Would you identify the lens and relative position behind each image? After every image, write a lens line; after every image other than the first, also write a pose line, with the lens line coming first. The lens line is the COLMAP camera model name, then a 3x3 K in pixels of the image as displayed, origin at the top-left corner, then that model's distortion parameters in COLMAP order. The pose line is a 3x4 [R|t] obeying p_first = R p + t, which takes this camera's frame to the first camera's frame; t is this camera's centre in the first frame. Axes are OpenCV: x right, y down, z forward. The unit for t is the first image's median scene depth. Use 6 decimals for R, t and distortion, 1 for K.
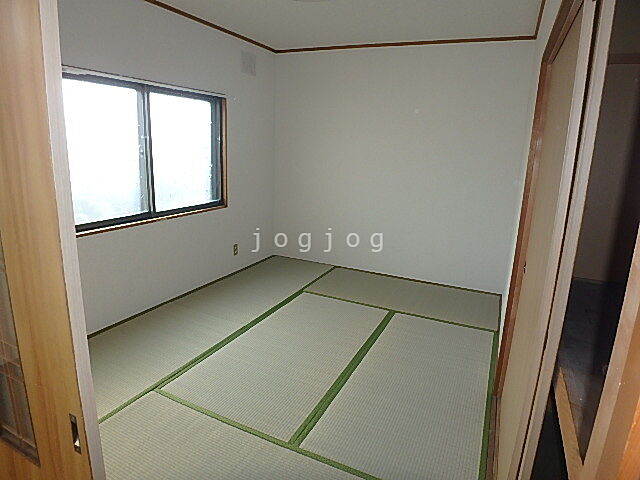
lens RADIAL K [[397.2, 0, 320.0], [0, 397.2, 240.0], [0, 0, 1]] dist [-0.001184, -0.000187]
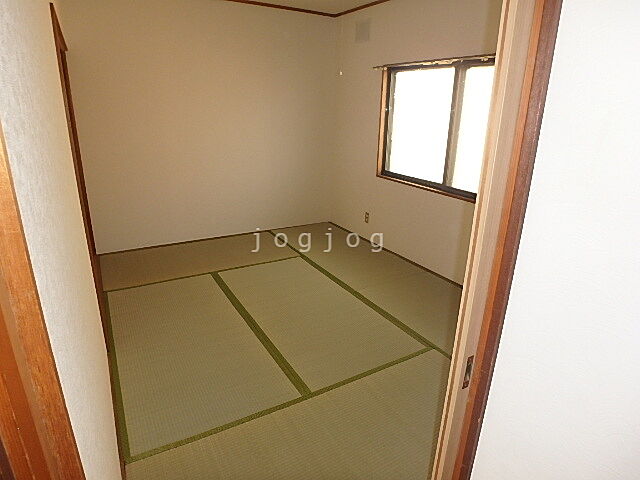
lens RADIAL K [[397.2, 0, 320.0], [0, 397.2, 240.0], [0, 0, 1]] dist [-0.001184, -0.000187]
pose [[-0.556407, 0.220101, -0.801229, 0.715271], [-0.245373, 0.877750, 0.411519, -0.327311], [0.793854, 0.425572, -0.434379, 1.384158]]
